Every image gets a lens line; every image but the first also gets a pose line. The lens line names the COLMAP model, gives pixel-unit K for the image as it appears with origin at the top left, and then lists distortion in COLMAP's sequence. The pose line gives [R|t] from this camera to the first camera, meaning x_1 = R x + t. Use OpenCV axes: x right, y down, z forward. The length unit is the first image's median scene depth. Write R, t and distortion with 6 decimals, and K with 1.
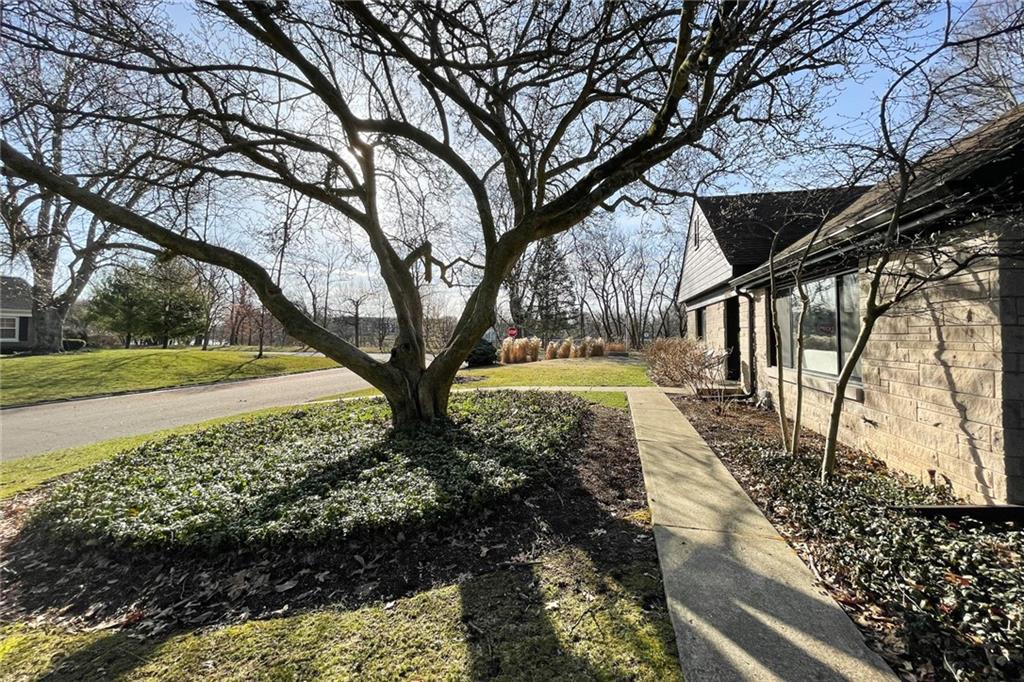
lens RADIAL K [[415.4, 0, 510.9], [0, 415.4, 325.3], [0, 0, 1]] dist [-0.003771, -0.000116]
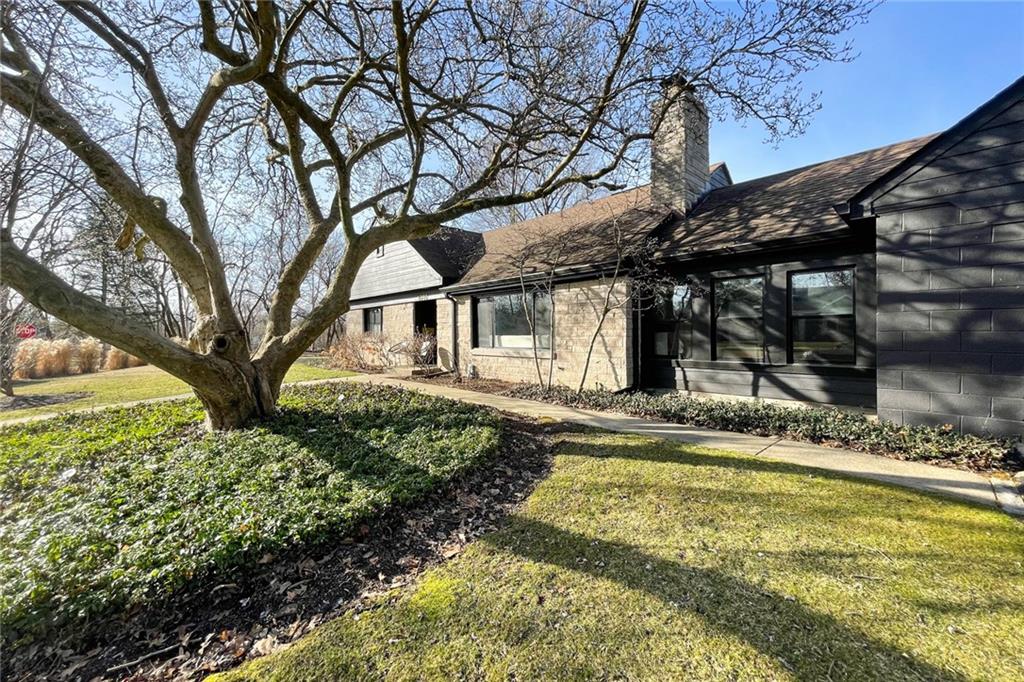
lens RADIAL K [[415.4, 0, 515.7], [0, 415.4, 337.4], [0, 0, 1]] dist [-0.003771, -0.000116]
pose [[0.540381, -0.009949, 0.841362, -0.985799], [-0.009254, 0.999799, 0.017766, 0.057858], [-0.841370, -0.017386, 0.540180, 0.125169]]
